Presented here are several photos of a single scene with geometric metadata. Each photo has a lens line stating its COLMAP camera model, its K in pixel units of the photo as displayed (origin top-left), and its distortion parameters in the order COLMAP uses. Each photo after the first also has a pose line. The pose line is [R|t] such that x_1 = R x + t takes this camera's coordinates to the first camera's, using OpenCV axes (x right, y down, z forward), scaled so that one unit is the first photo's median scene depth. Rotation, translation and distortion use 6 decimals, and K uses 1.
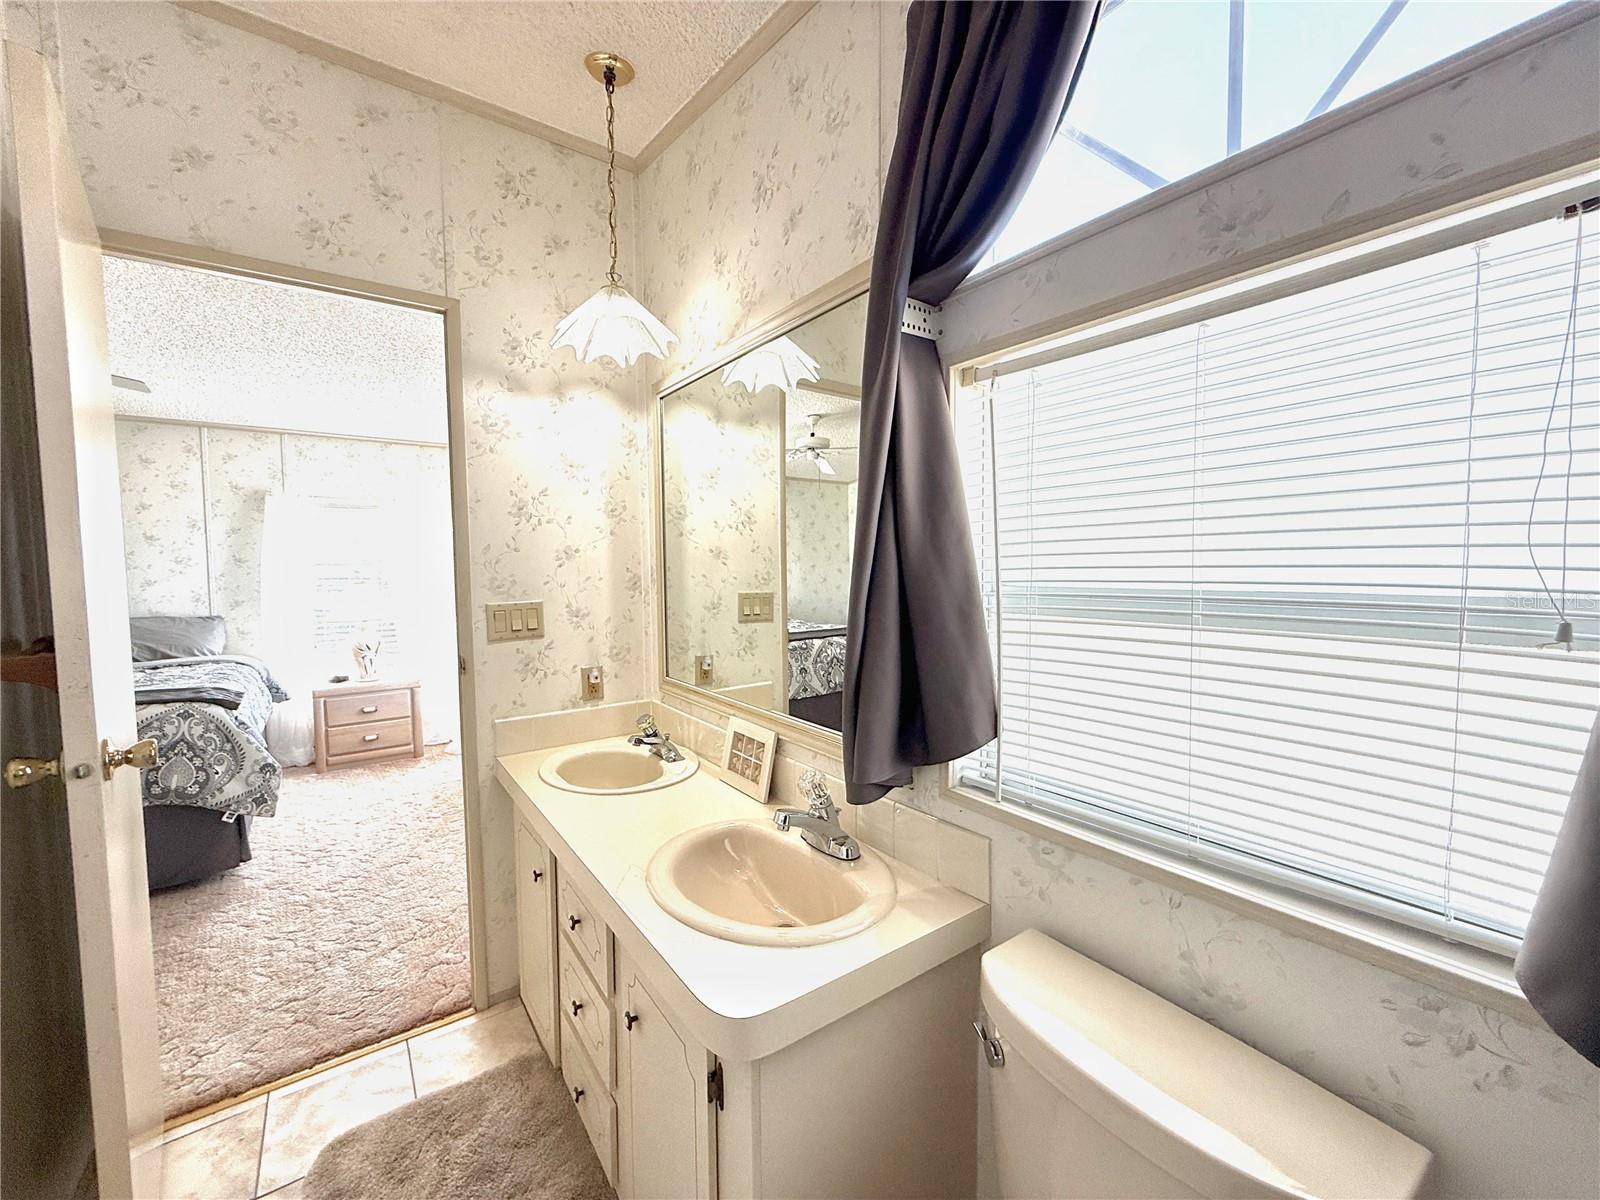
lens RADIAL K [[641.0, 0, 796.4], [0, 641.0, 598.7], [0, 0, 1]] dist [-0.000731, -0.000311]
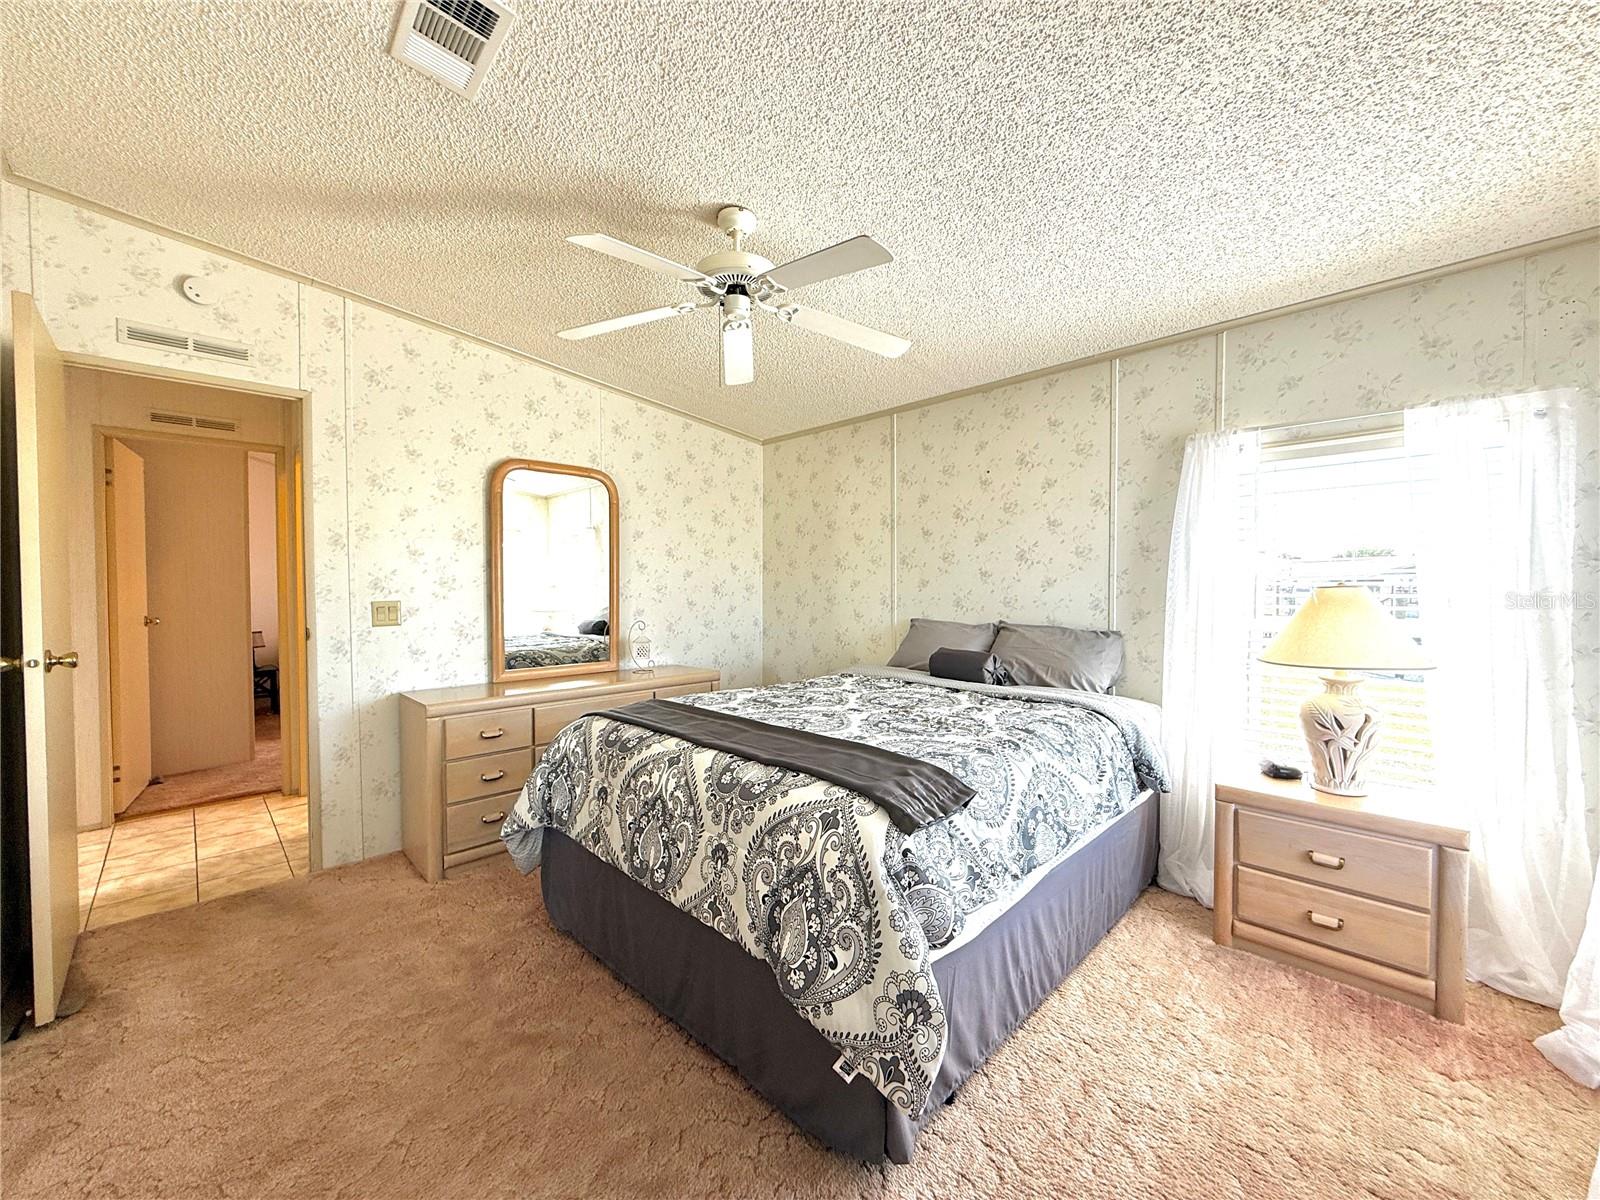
lens RADIAL K [[641.0, 0, 797.2], [0, 641.0, 594.8], [0, 0, 1]] dist [-0.000731, -0.000311]
pose [[0.149344, 0.027418, -0.988405, -0.426476], [-0.051119, 0.998493, 0.019974, -0.013121], [0.987463, 0.047543, 0.150521, 0.858216]]
